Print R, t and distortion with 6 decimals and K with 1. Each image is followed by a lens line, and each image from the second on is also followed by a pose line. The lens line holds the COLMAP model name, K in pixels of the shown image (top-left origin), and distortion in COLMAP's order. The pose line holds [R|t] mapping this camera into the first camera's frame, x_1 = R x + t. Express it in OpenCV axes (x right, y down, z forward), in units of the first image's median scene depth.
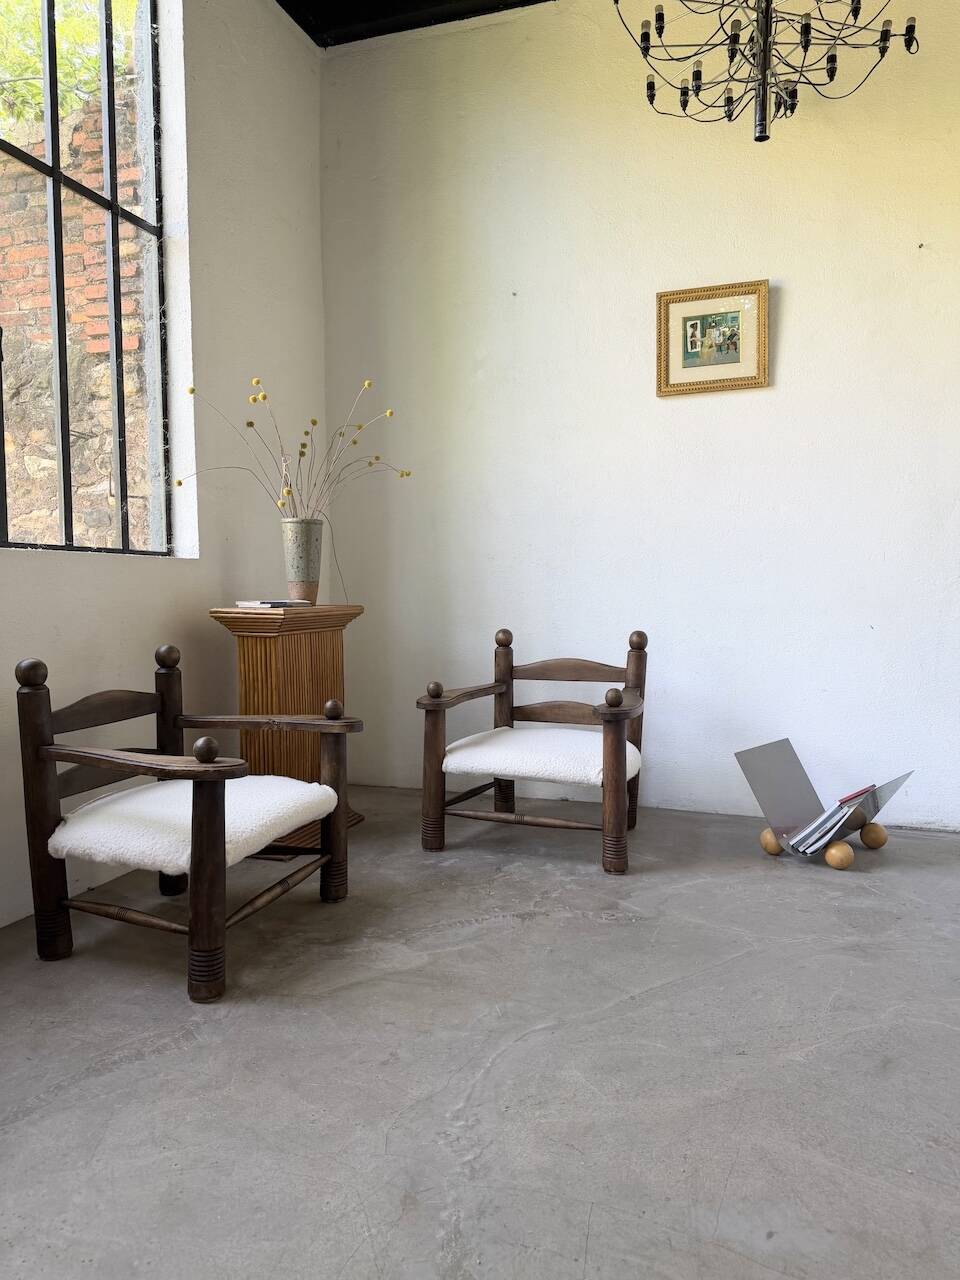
lens RADIAL K [[903.7, 0, 478.7], [0, 903.7, 630.6], [0, 0, 1]] dist [0.031797, -0.048782]
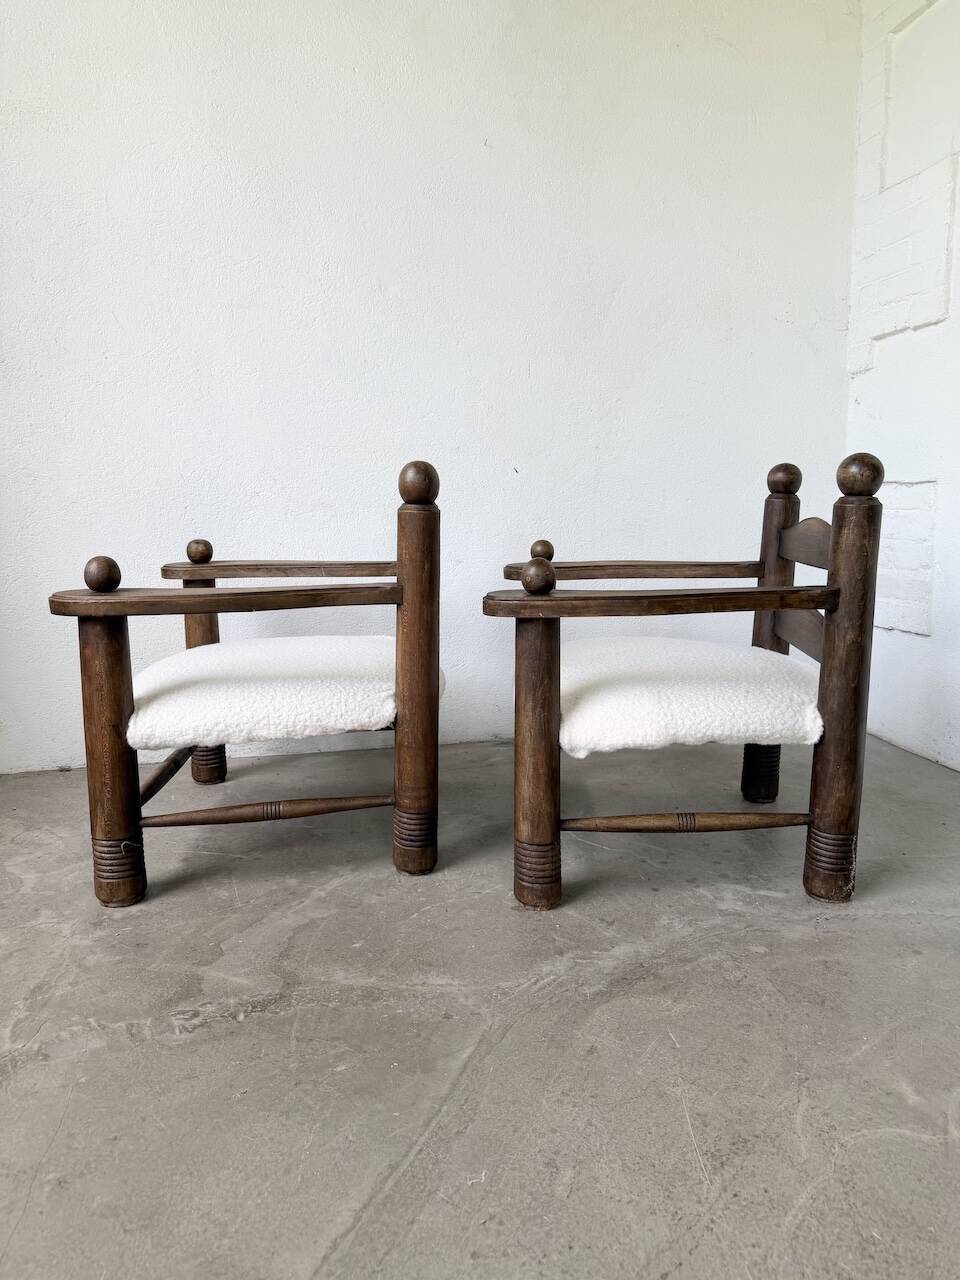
lens RADIAL K [[913.9, 0, 486.0], [0, 913.9, 627.2], [0, 0, 1]] dist [0.016447, -0.024180]
pose [[0.860269, -0.077143, 0.503971, 0.049964], [0.032793, 0.994812, 0.096299, 0.065579], [-0.508785, -0.066316, 0.858336, 0.501220]]
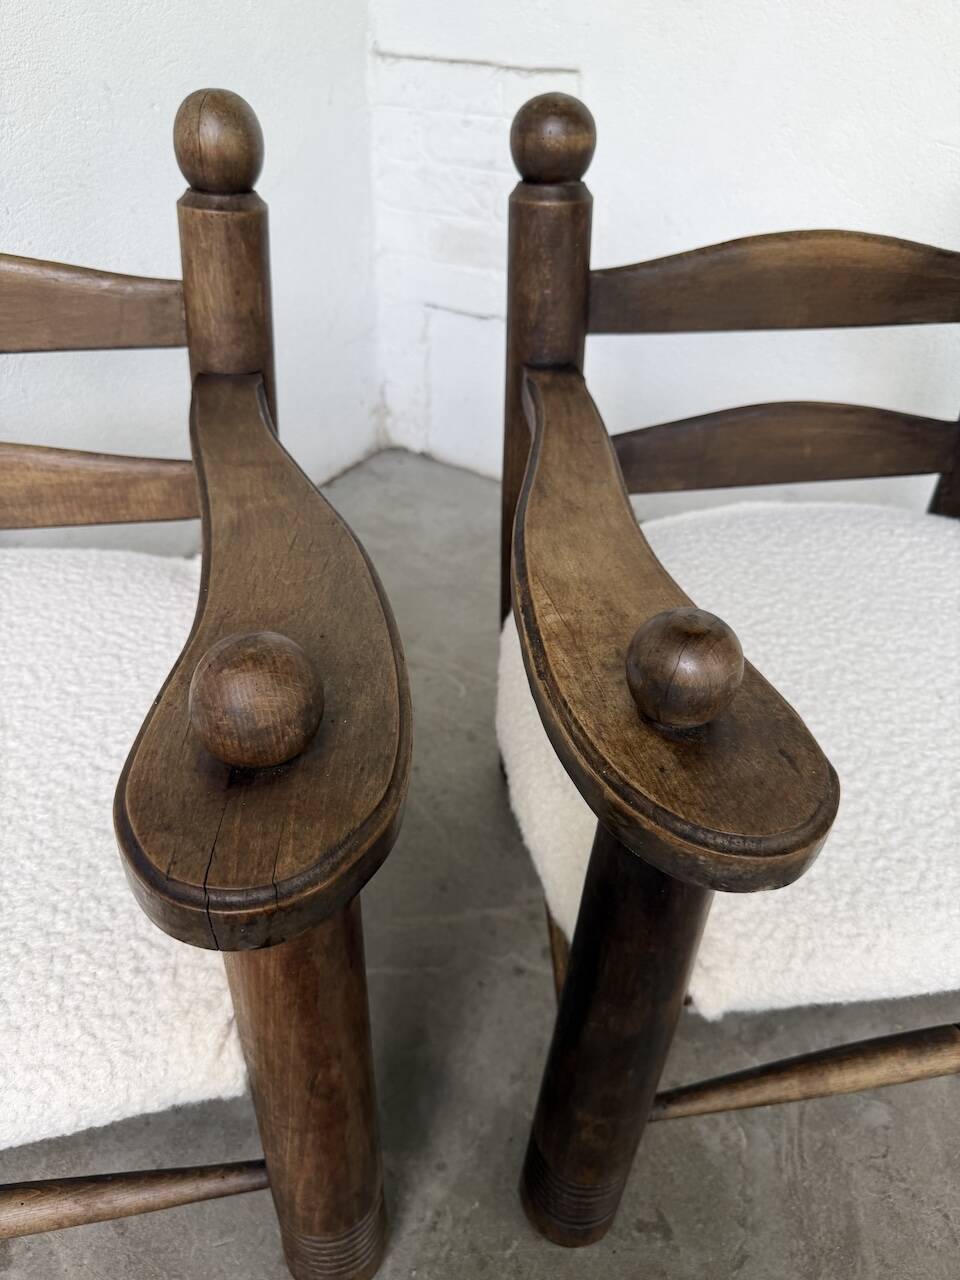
lens RADIAL K [[913.9, 0, 487.6], [0, 913.9, 644.1], [0, 0, 1]] dist [0.016447, -0.024180]
pose [[0.217902, -0.569480, 0.792598, 0.251898], [0.021199, 0.814683, 0.579519, -0.010084], [-0.975740, -0.109476, 0.189593, 0.953595]]
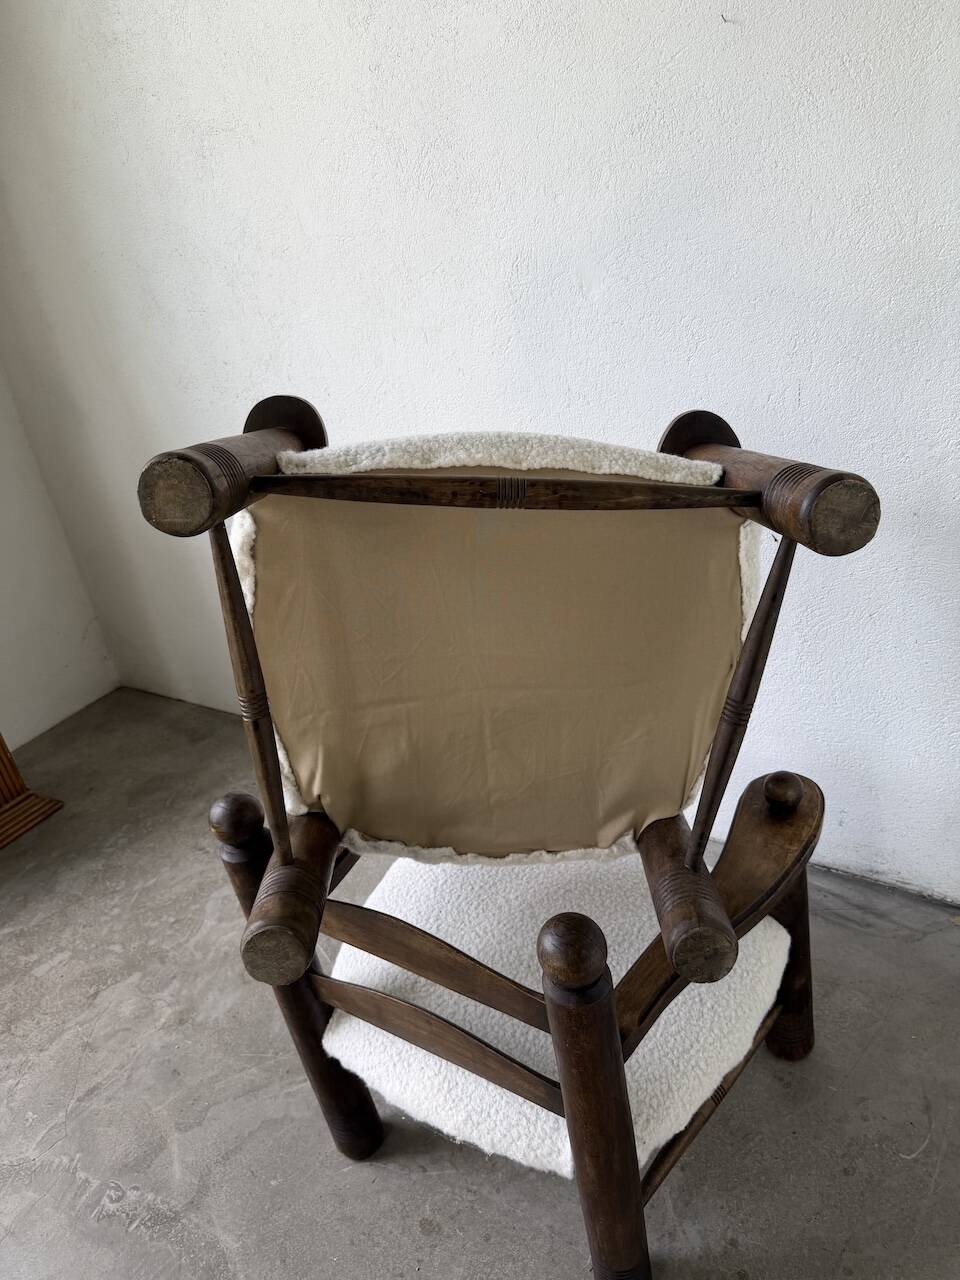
lens RADIAL K [[913.9, 0, 480.5], [0, 913.9, 649.7], [0, 0, 1]] dist [0.016447, -0.024180]
pose [[0.964175, -0.016463, -0.264756, 0.530165], [0.131556, 0.896360, 0.423357, -0.232461], [0.230347, -0.443020, 0.866414, 0.666940]]
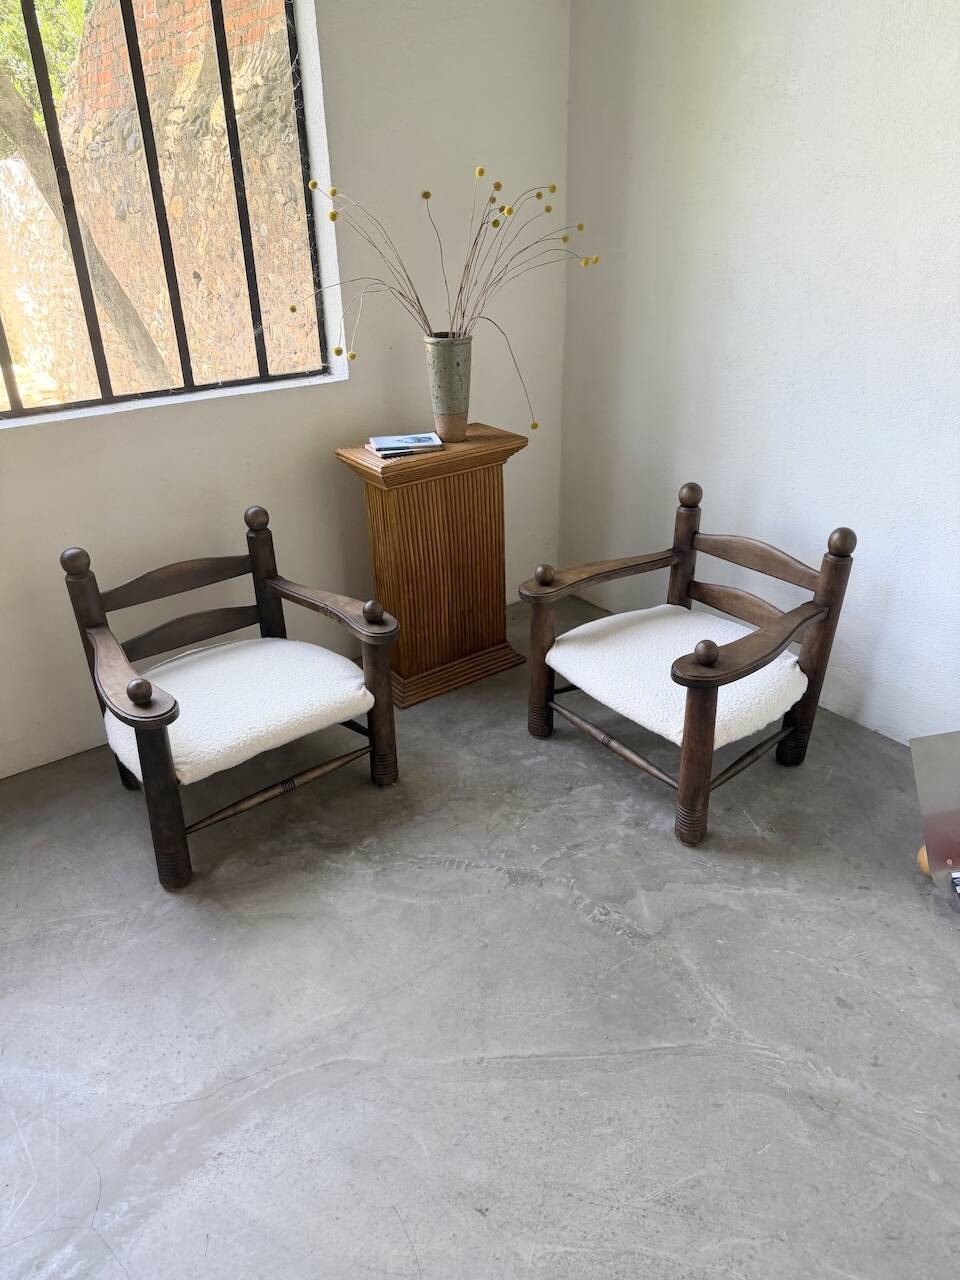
lens RADIAL K [[900.6, 0, 476.7], [0, 900.6, 638.2], [0, 0, 1]] dist [0.056125, -0.074751]
pose [[0.830169, 0.233088, -0.506447, 0.408886], [-0.005474, 0.911771, 0.410662, -0.271970], [0.557484, -0.338147, 0.758200, 0.352047]]
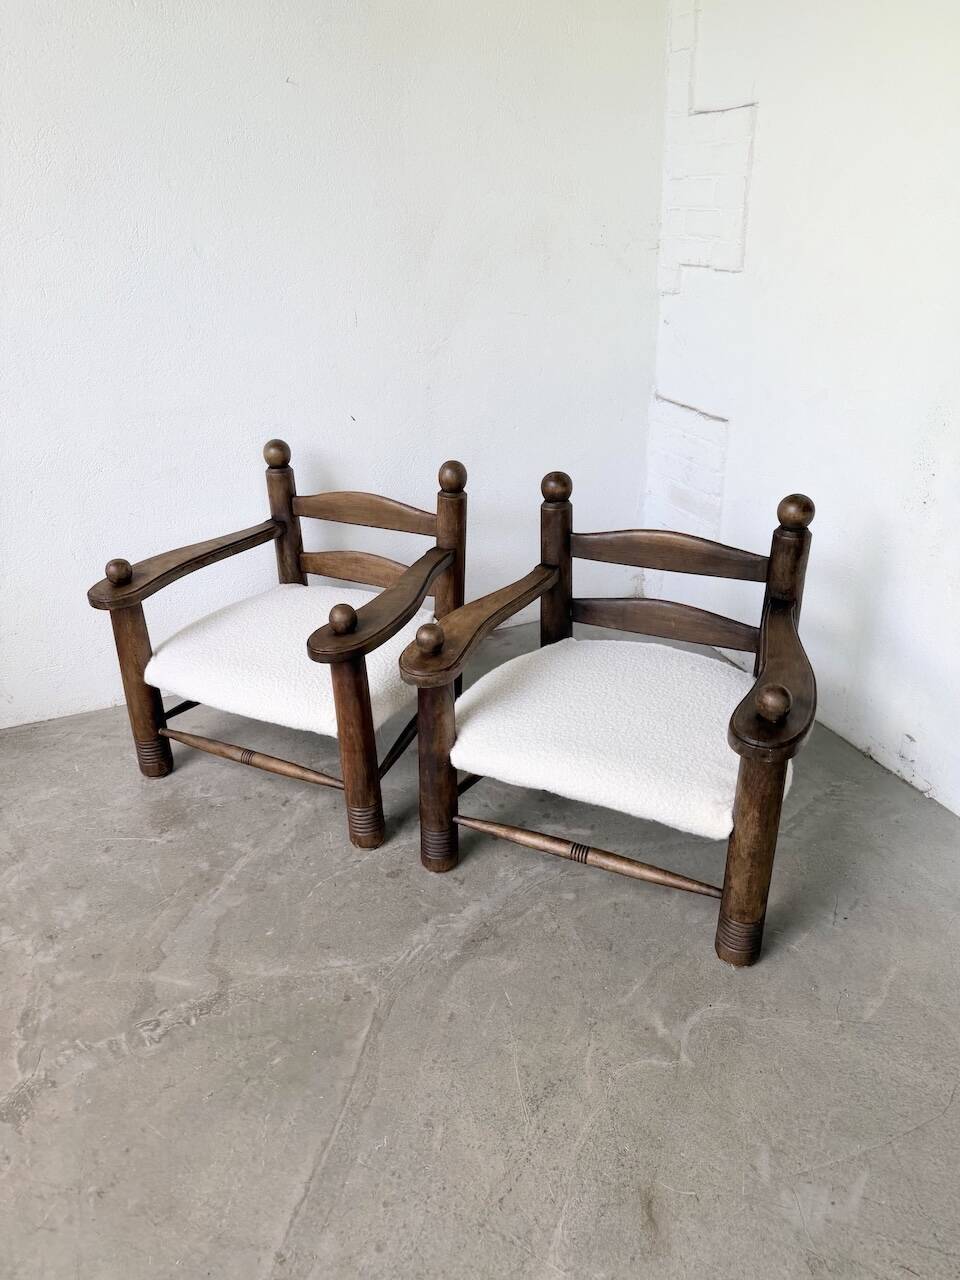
lens RADIAL K [[913.9, 0, 474.9], [0, 913.9, 627.8], [0, 0, 1]] dist [0.016447, -0.024180]
pose [[0.766153, -0.306486, 0.564869, 0.038199], [0.068975, 0.913094, 0.401872, -0.183189], [-0.638946, -0.268934, 0.720709, 0.447653]]
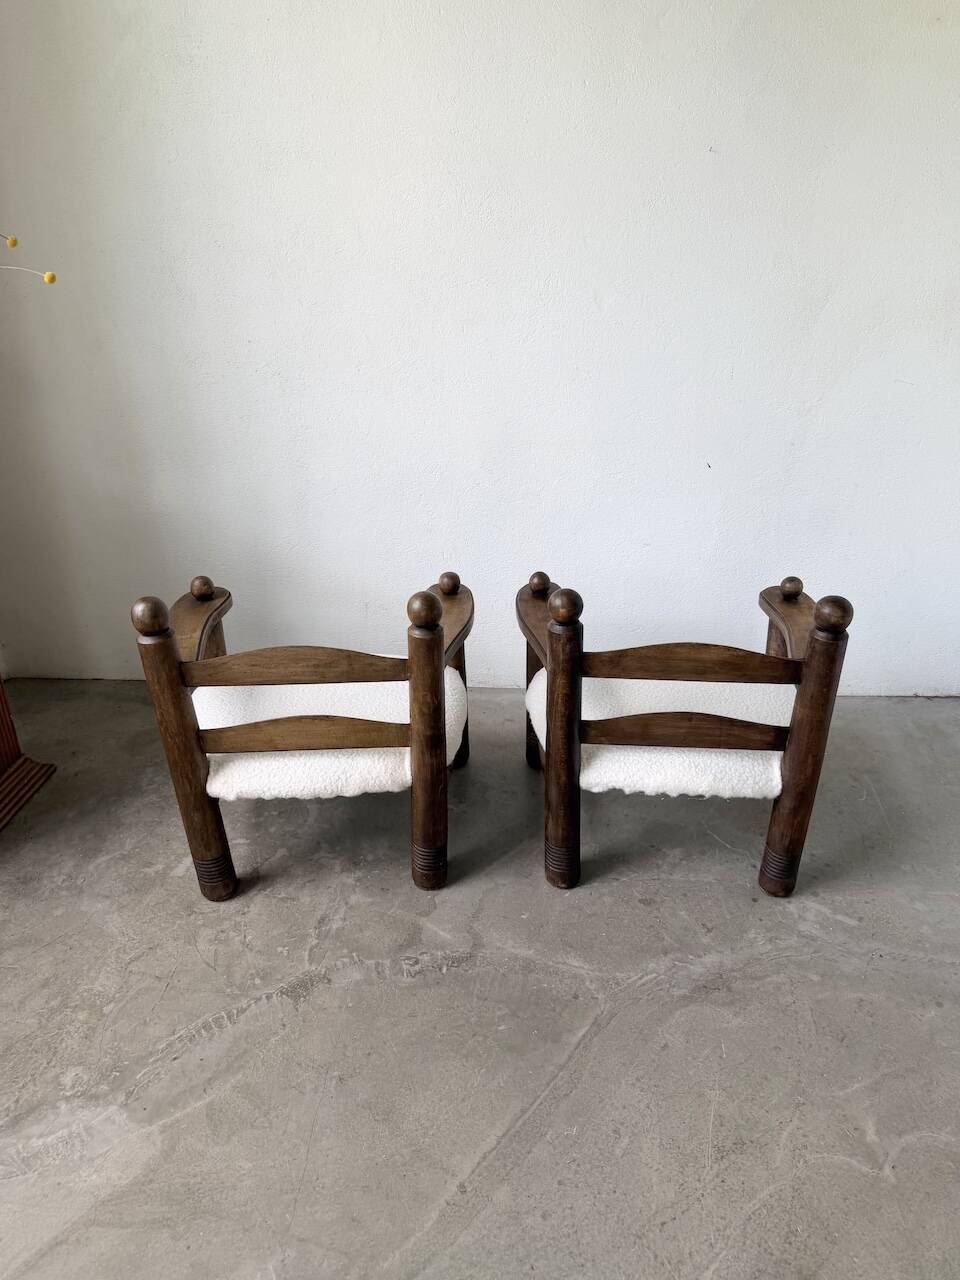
lens RADIAL K [[913.9, 0, 487.2], [0, 913.9, 638.8], [0, 0, 1]] dist [0.016447, -0.024180]
pose [[0.961465, -0.118191, 0.248227, 0.046201], [0.017274, 0.927064, 0.374504, -0.211527], [-0.274386, -0.355784, 0.893381, 0.387830]]
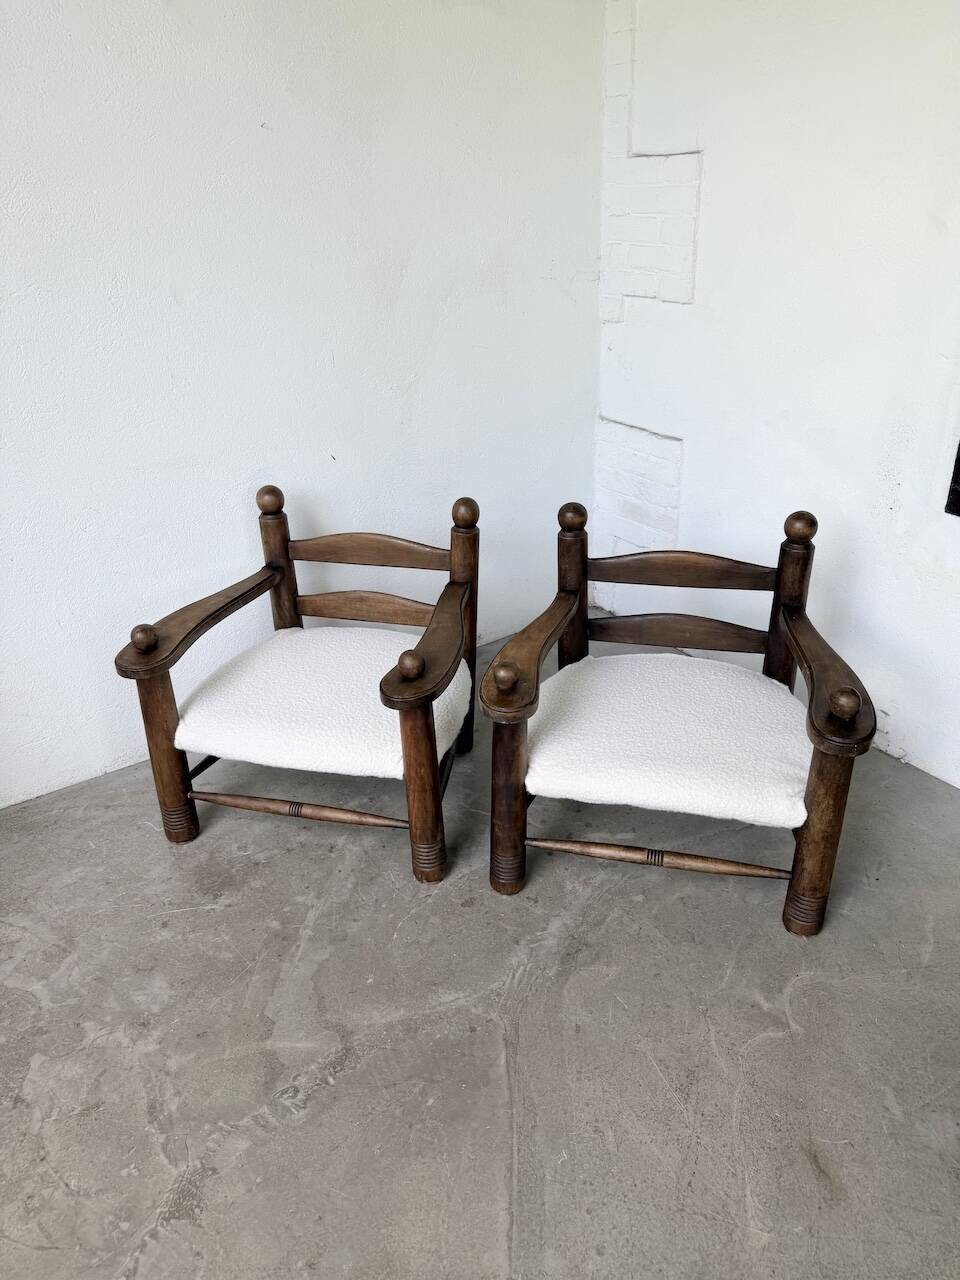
lens RADIAL K [[913.9, 0, 487.6], [0, 913.9, 632.7], [0, 0, 1]] dist [0.016447, -0.024180]
pose [[0.602518, -0.380148, 0.701754, -0.099999], [0.074864, 0.902319, 0.424518, -0.237913], [-0.794586, -0.203244, 0.572123, 0.566486]]
